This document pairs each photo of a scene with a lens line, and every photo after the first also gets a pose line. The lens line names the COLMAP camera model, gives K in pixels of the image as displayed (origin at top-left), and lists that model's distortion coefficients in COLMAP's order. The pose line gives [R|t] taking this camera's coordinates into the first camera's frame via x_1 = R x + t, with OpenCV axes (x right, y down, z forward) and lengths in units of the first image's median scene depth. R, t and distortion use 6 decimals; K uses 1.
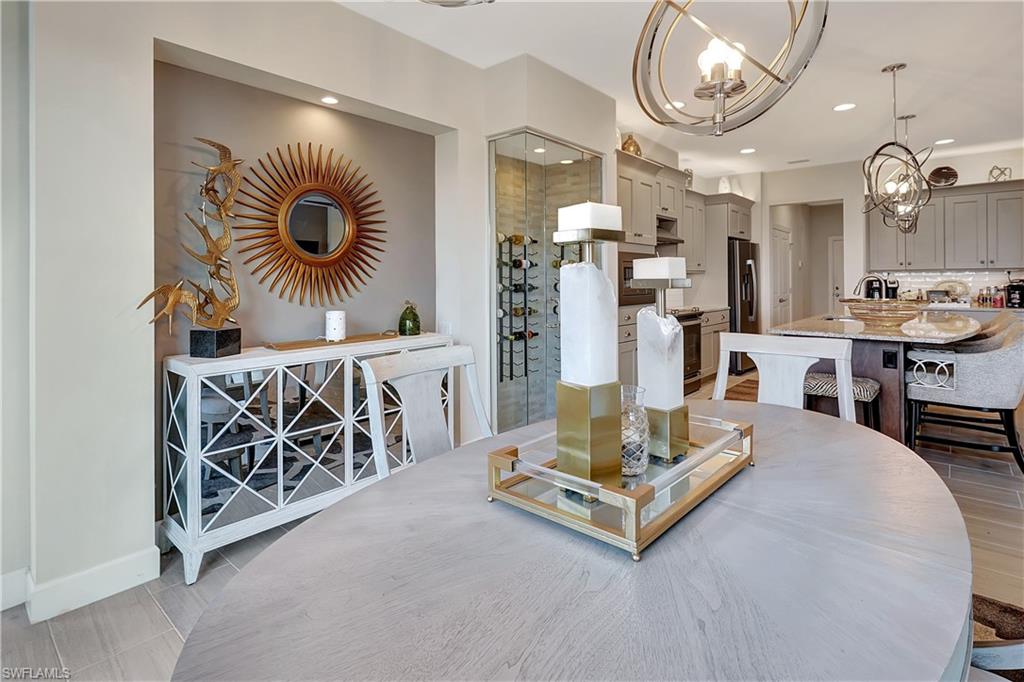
lens RADIAL K [[498.4, 0, 515.5], [0, 498.4, 284.8], [0, 0, 1]] dist [0.002571, 0.001065]
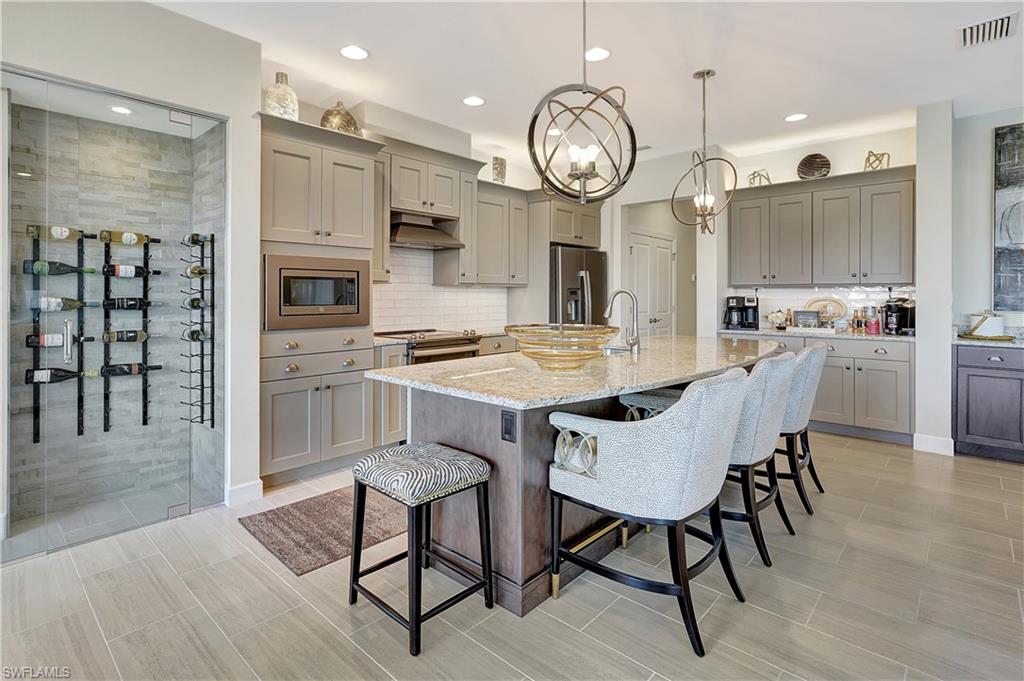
lens RADIAL K [[496.5, 0, 507.4], [0, 496.5, 300.7], [0, 0, 1]] dist [-0.002427, -0.000103]
pose [[0.999454, 0.008521, -0.031918, 0.403438], [-0.008391, 0.999956, 0.004190, -0.004525], [0.031953, -0.003920, 0.999482, 0.205333]]
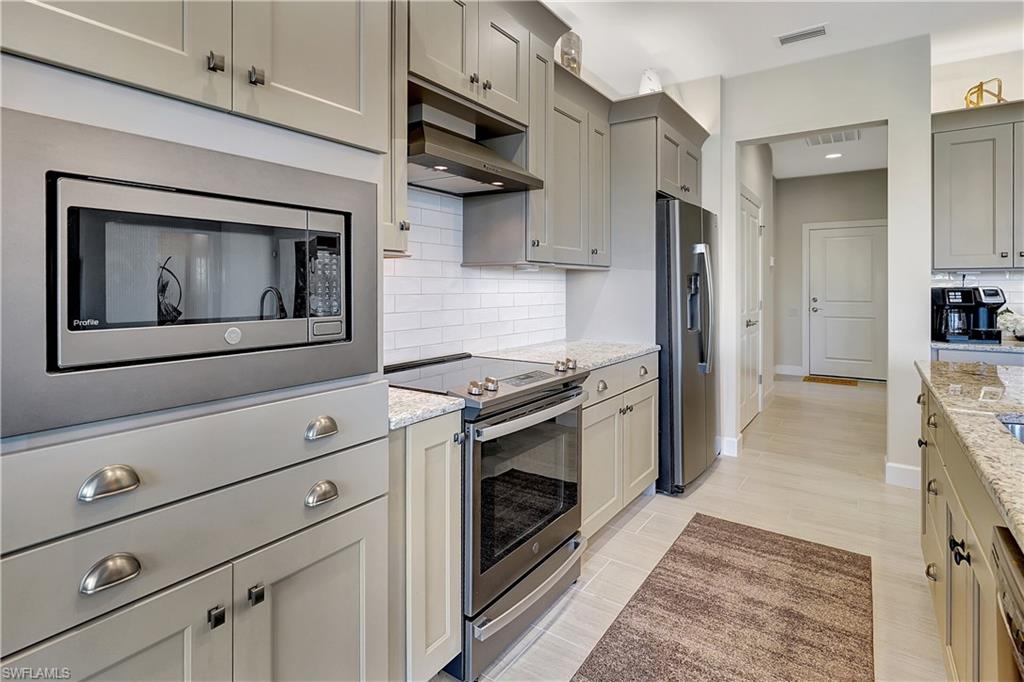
lens RADIAL K [[513.3, 0, 497.5], [0, 513.3, 290.1], [0, 0, 1]] dist [-0.001928, -0.000322]
pose [[0.995685, 0.006358, 0.092577, 0.250516], [-0.006426, 0.999979, 0.000433, -0.005582], [-0.092572, -0.001026, 0.995705, 0.573797]]
